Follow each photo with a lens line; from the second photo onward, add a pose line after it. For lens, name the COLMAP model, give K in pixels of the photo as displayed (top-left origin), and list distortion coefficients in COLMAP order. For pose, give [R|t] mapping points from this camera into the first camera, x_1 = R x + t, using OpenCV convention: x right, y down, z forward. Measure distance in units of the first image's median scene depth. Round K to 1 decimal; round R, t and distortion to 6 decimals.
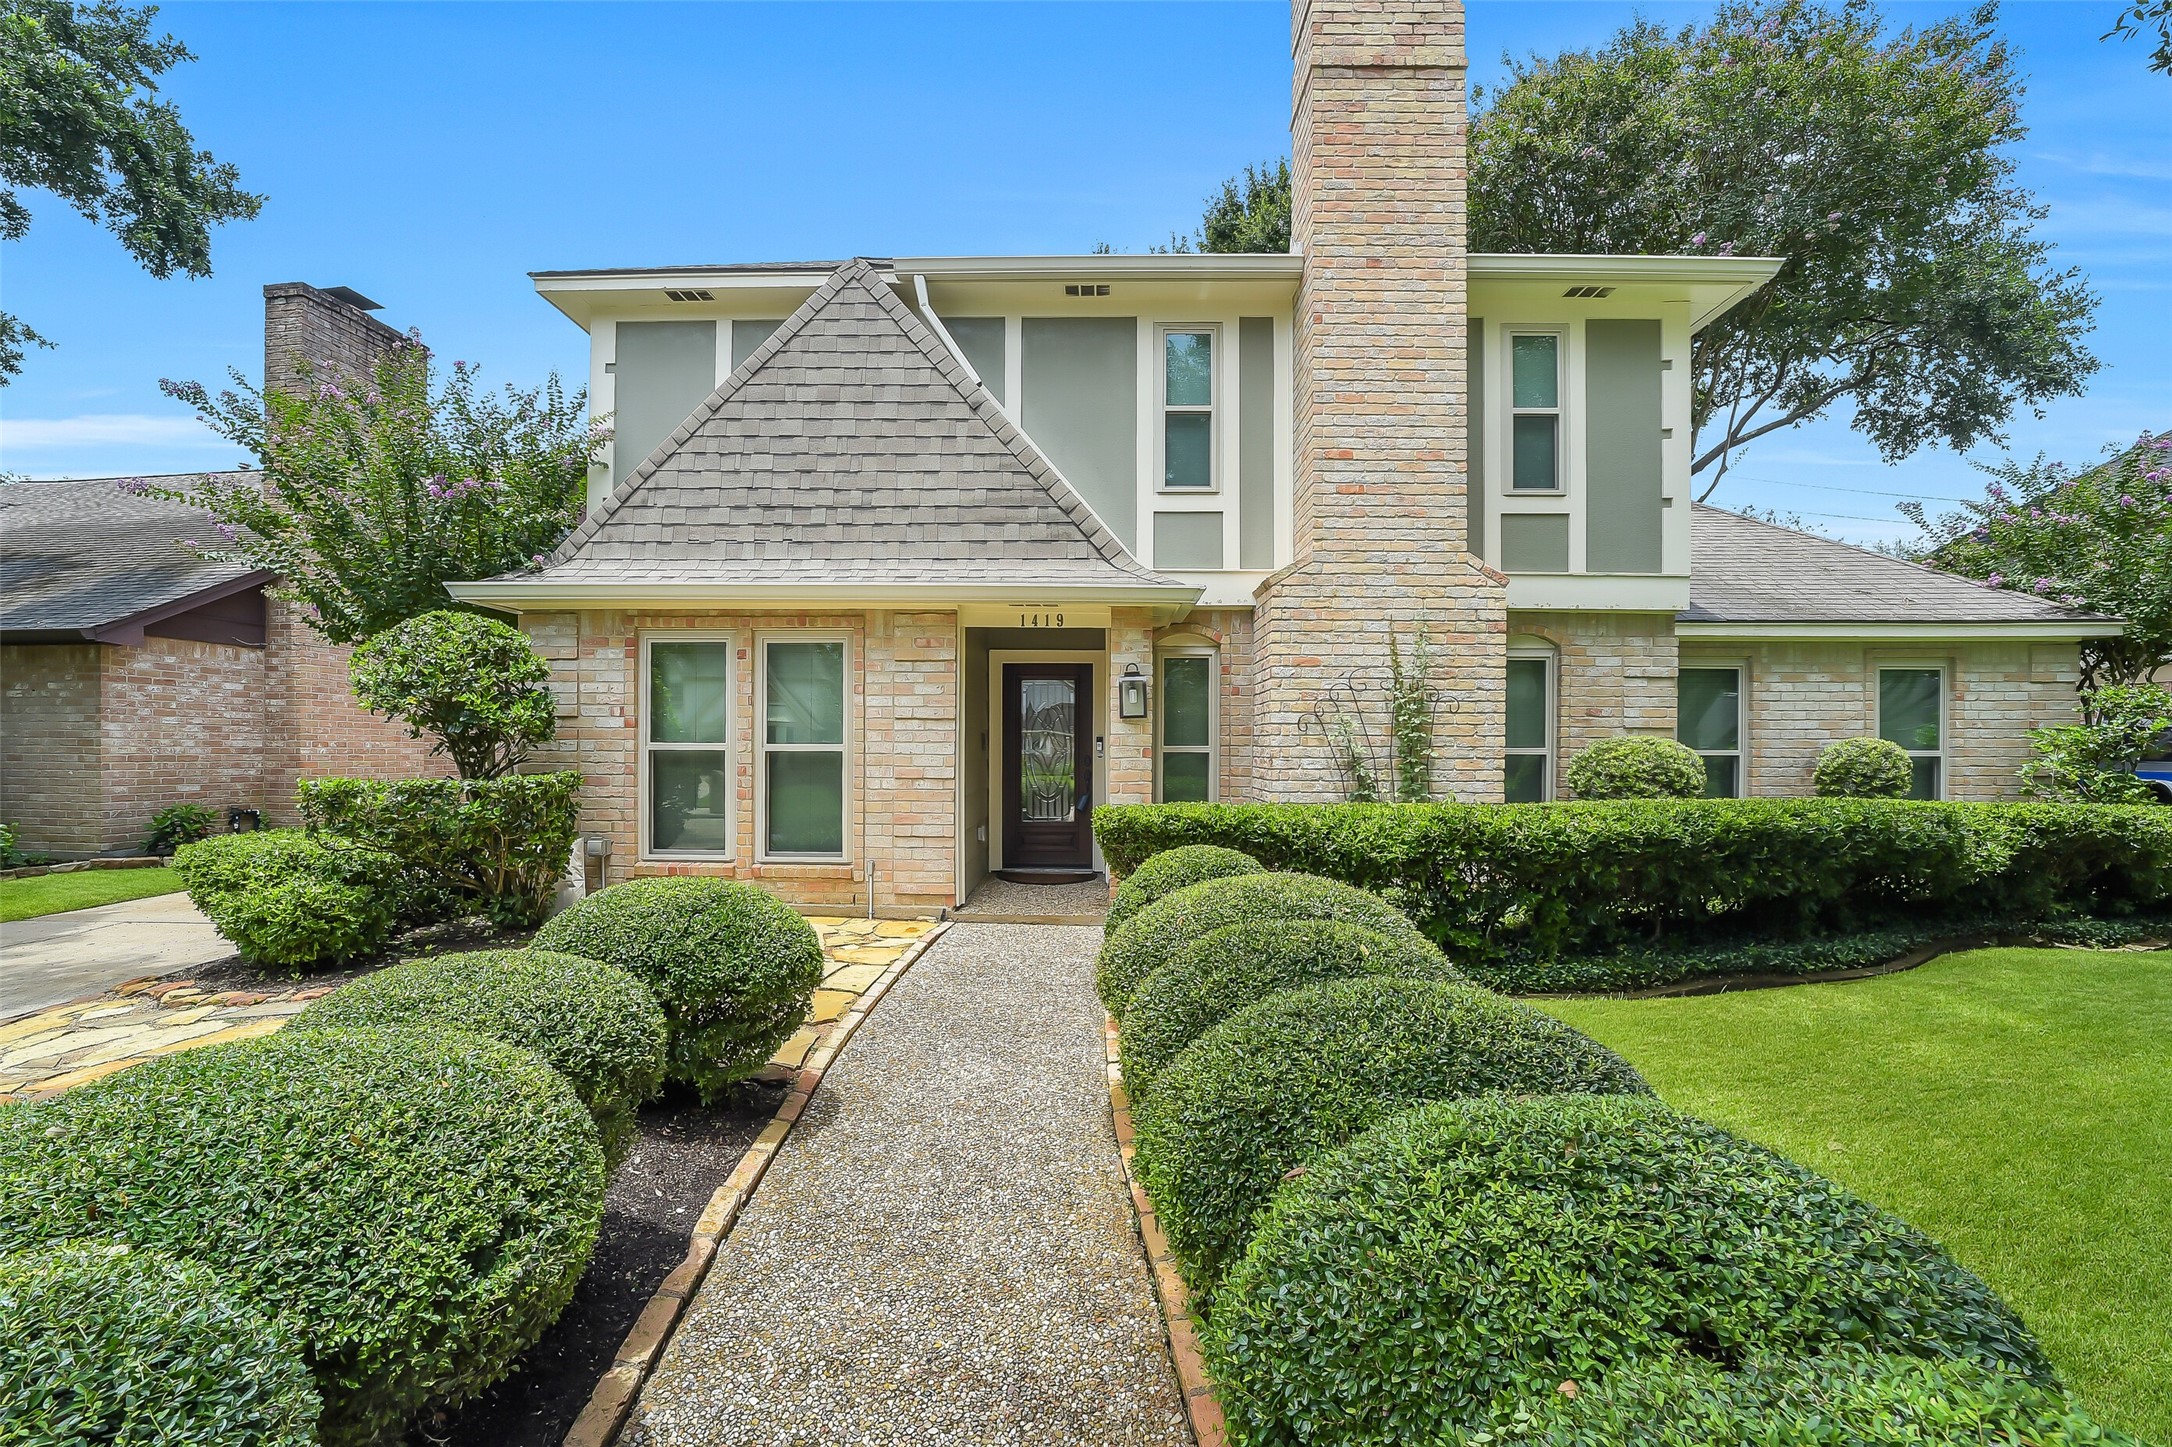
lens RADIAL K [[874.5, 0, 1091.5], [0, 874.5, 751.8], [0, 0, 1]] dist [-0.028023, 0.000177]
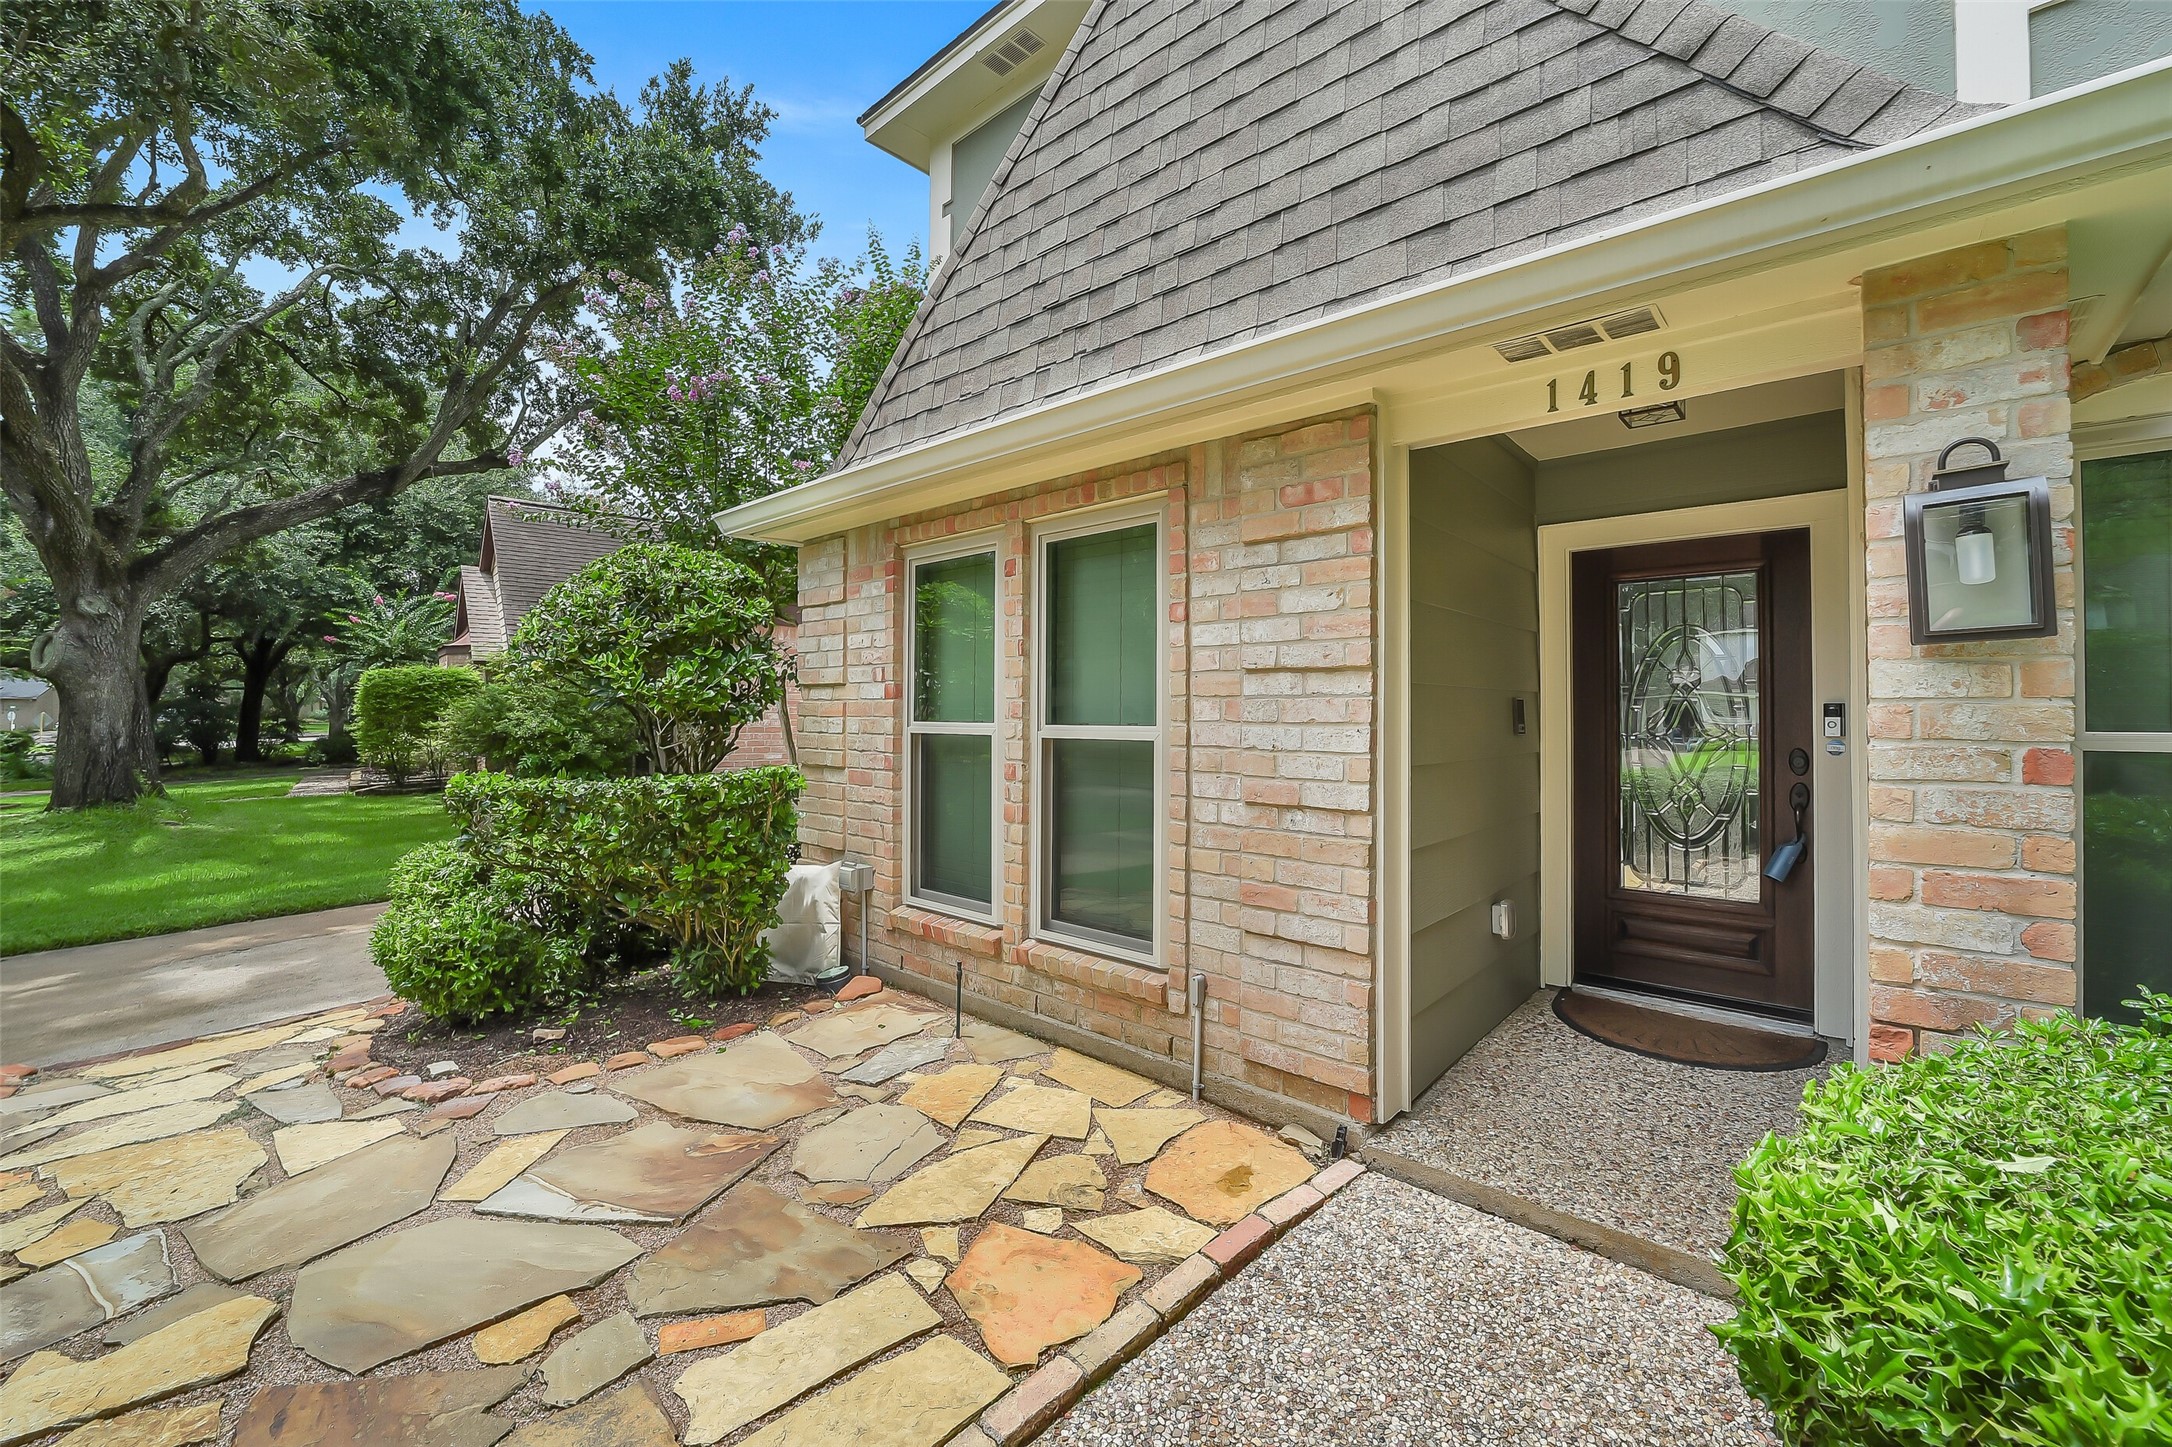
lens RADIAL K [[874.2, 0, 1087.7], [0, 874.2, 703.1], [0, 0, 1]] dist [-0.040692, 0.013441]
pose [[0.753581, -0.010919, -0.657264, 0.011755], [-0.001305, 0.999835, -0.018107, -0.012872], [0.657353, 0.014503, 0.753443, 0.596559]]
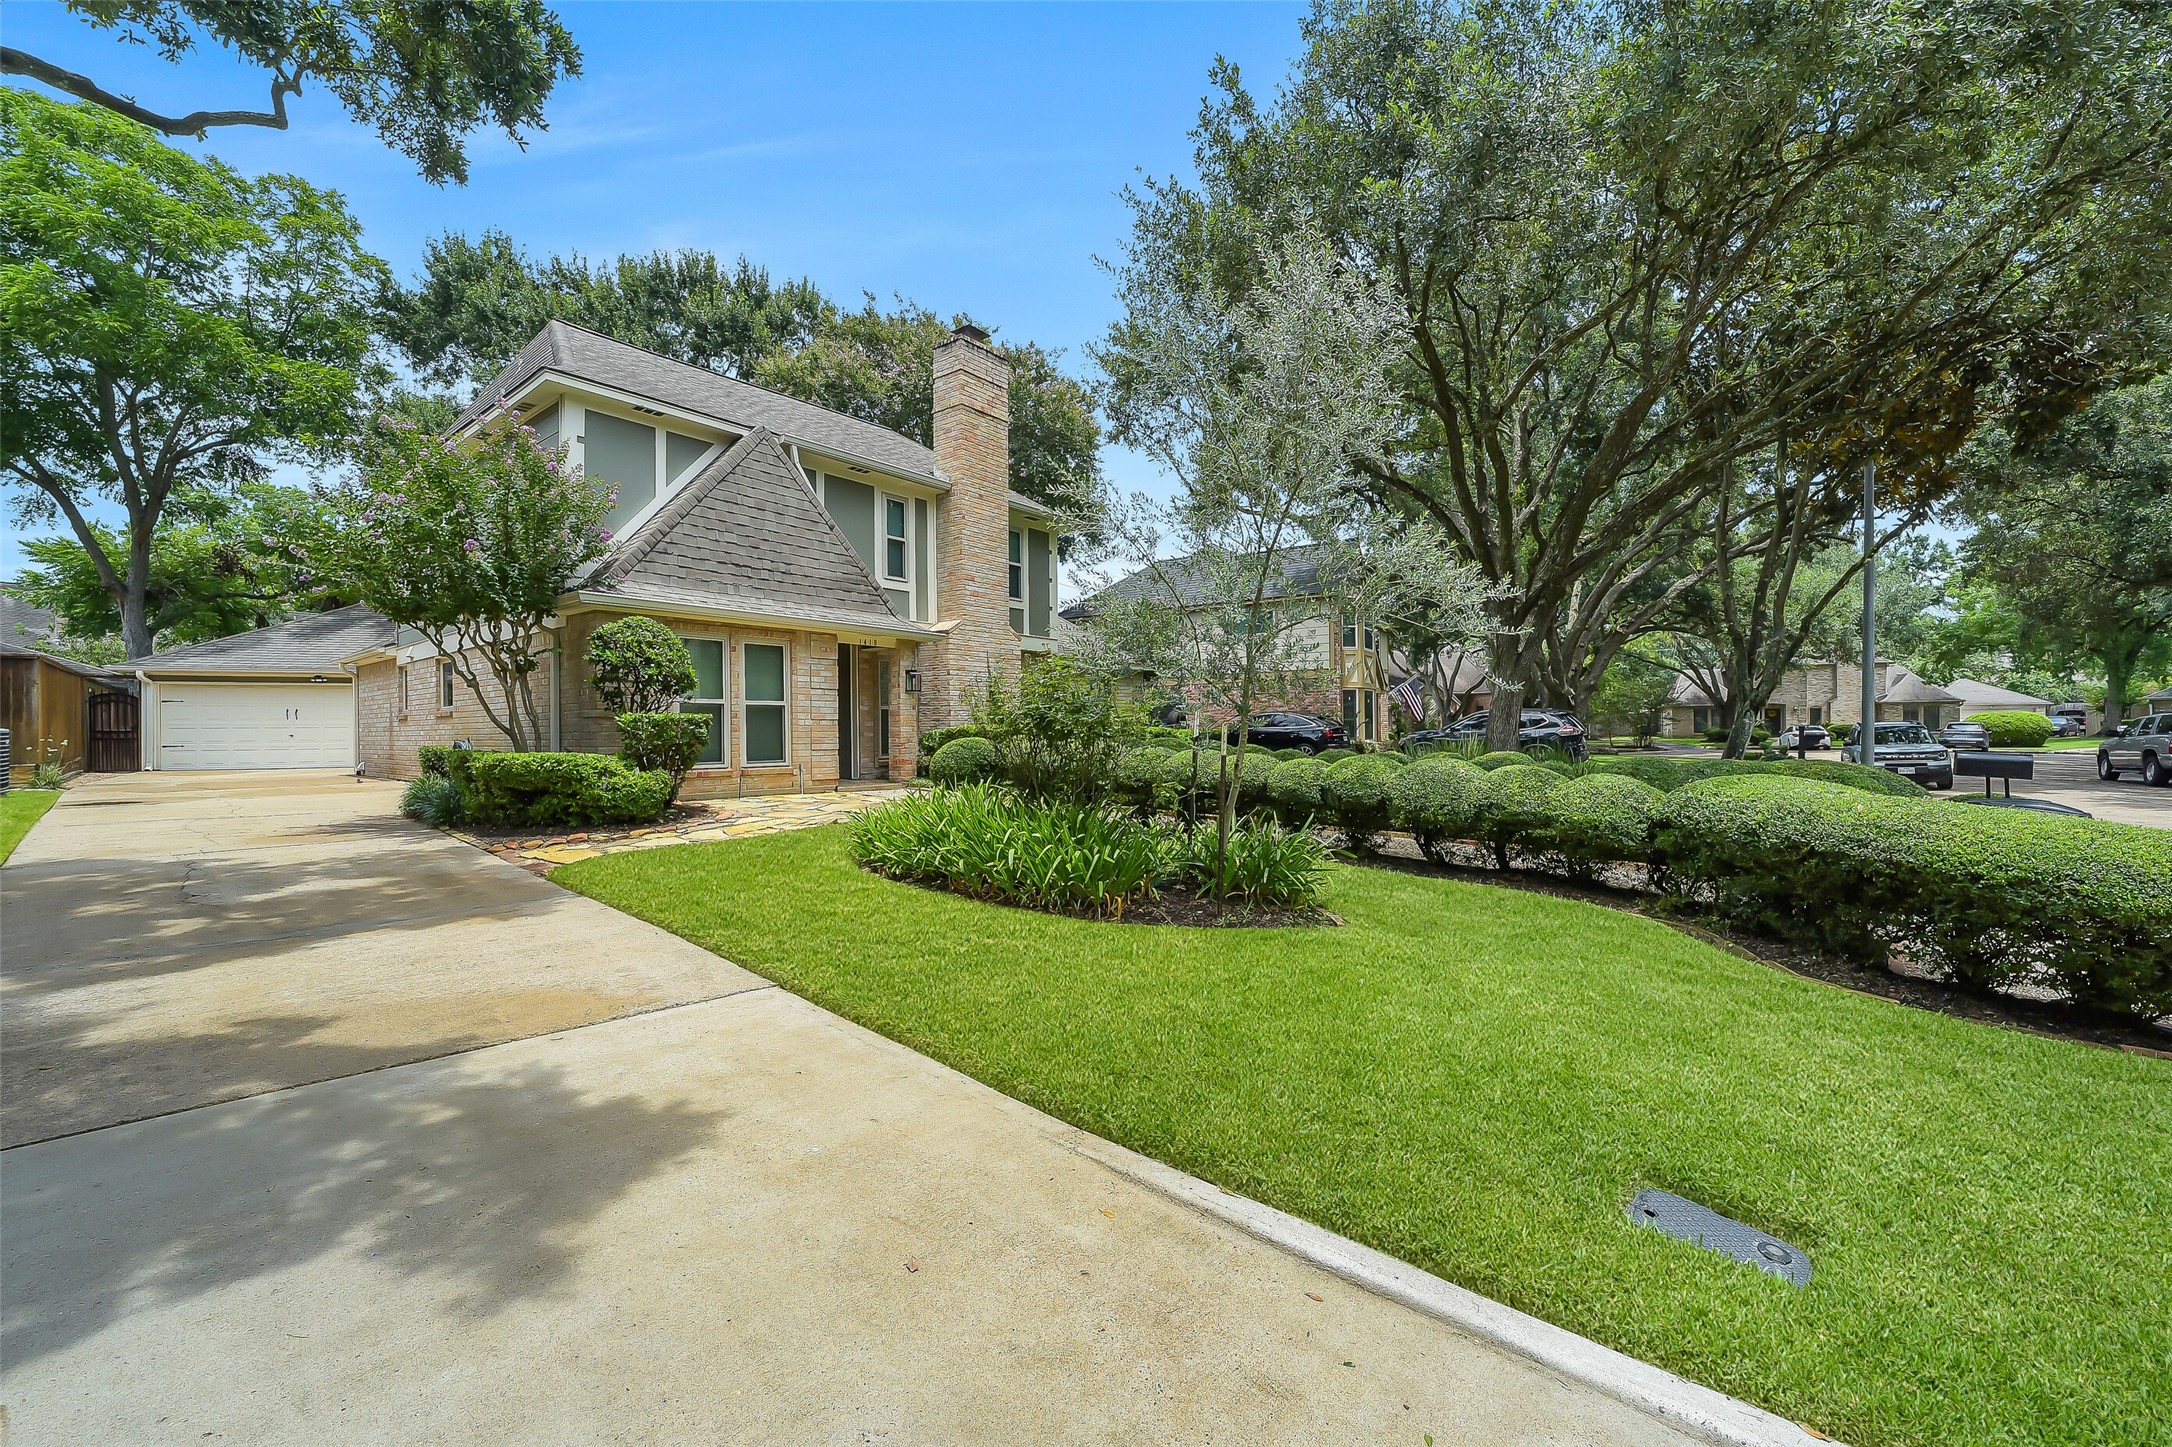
lens RADIAL K [[857.6, 0, 1086.0], [0, 857.6, 723.5], [0, 0, 1]] dist [-0.000045, 0.000018]
pose [[0.604657, -0.003612, 0.796478, -1.338638], [0.012917, 0.999903, -0.005272, 0.056325], [-0.796381, 0.013476, 0.604645, -0.606122]]
